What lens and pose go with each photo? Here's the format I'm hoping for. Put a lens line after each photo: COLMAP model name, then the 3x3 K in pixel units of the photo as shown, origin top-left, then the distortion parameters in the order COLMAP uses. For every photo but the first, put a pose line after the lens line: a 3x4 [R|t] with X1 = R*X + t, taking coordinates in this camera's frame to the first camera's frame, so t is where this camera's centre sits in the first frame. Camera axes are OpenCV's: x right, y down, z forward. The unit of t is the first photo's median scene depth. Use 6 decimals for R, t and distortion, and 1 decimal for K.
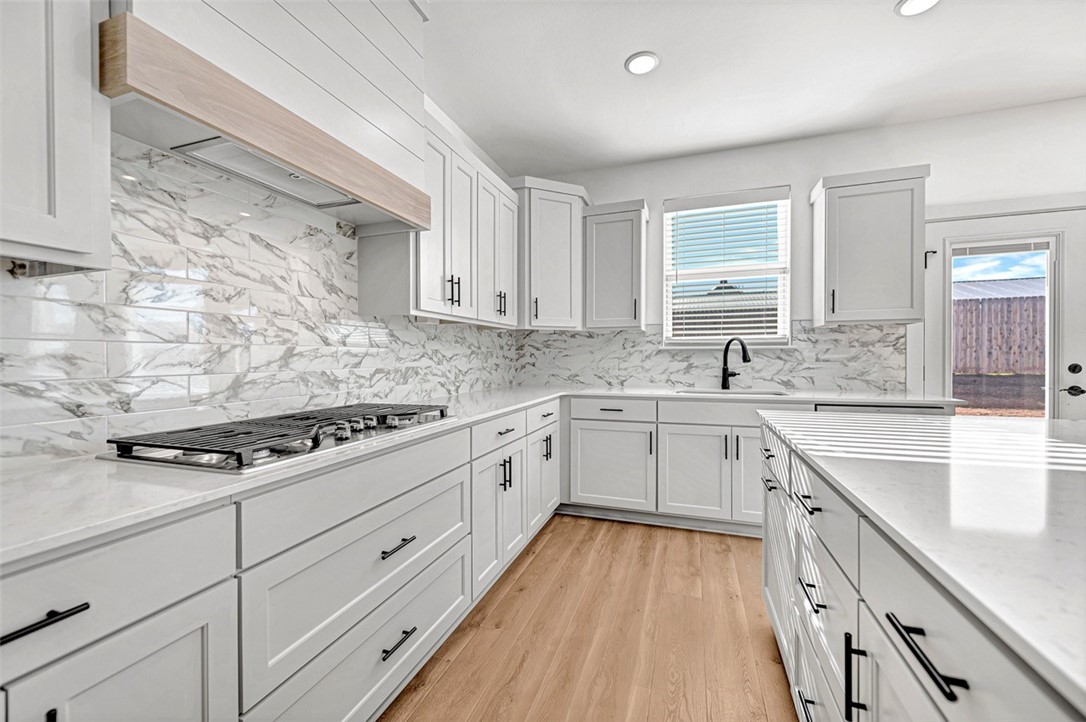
lens RADIAL K [[435.3, 0, 534.5], [0, 435.3, 361.4], [0, 0, 1]] dist [0.002358, -0.000093]
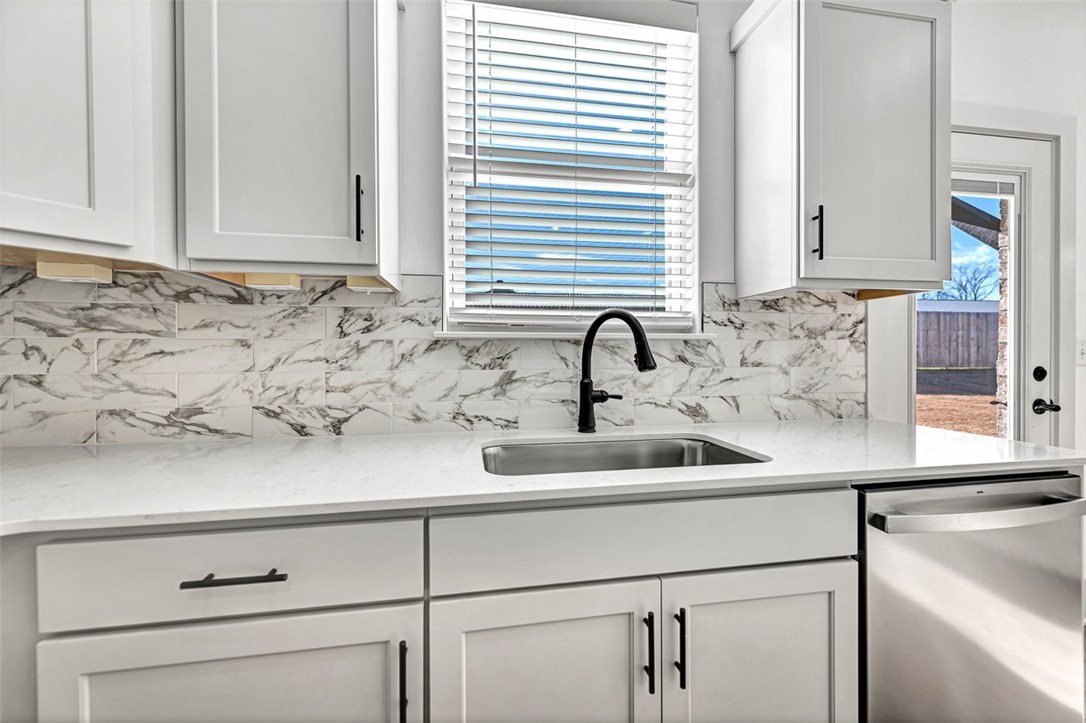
lens RADIAL K [[429.8, 0, 542.4], [0, 429.8, 355.9], [0, 0, 1]] dist [0.006421, -0.000093]
pose [[0.869556, -0.000129, 0.493835, 0.198005], [0.005235, 0.999946, -0.008955, -0.008163], [-0.493807, 0.010372, 0.869510, 0.679720]]
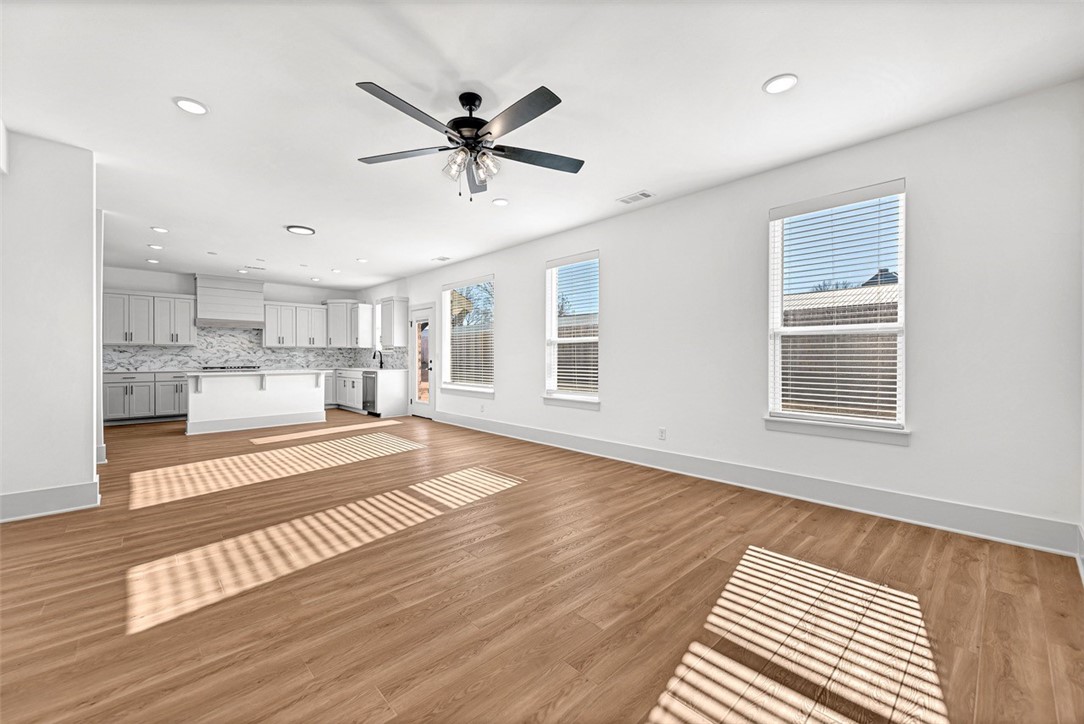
lens RADIAL K [[440.4, 0, 542.0], [0, 440.4, 362.0], [0, 0, 1]] dist [-0.001234, -0.000293]
pose [[0.891350, 0.008099, -0.453244, 2.802713], [-0.008177, 0.999965, 0.001788, 0.010080], [0.453243, 0.002112, 0.891385, -1.135863]]
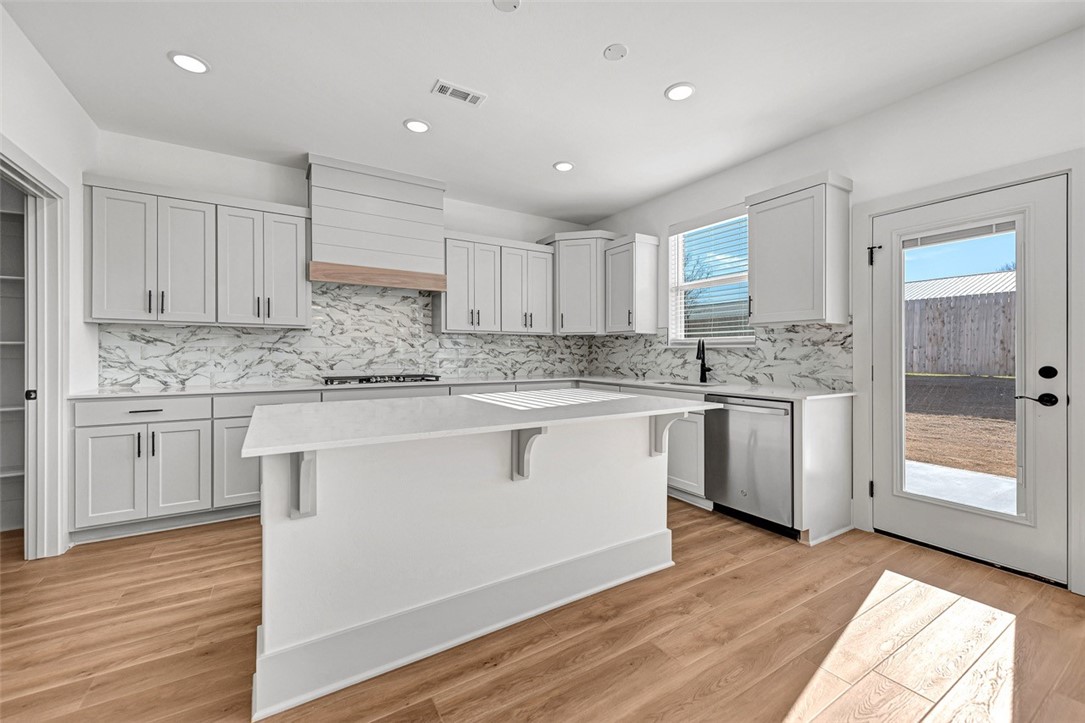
lens RADIAL K [[434.9, 0, 534.0], [0, 434.9, 361.9], [0, 0, 1]] dist [0.002358, -0.000093]
pose [[0.774741, 0.019014, -0.631993, 0.864557], [-0.012772, 0.999814, 0.014423, -0.001926], [0.632150, -0.003103, 0.774840, -0.205492]]
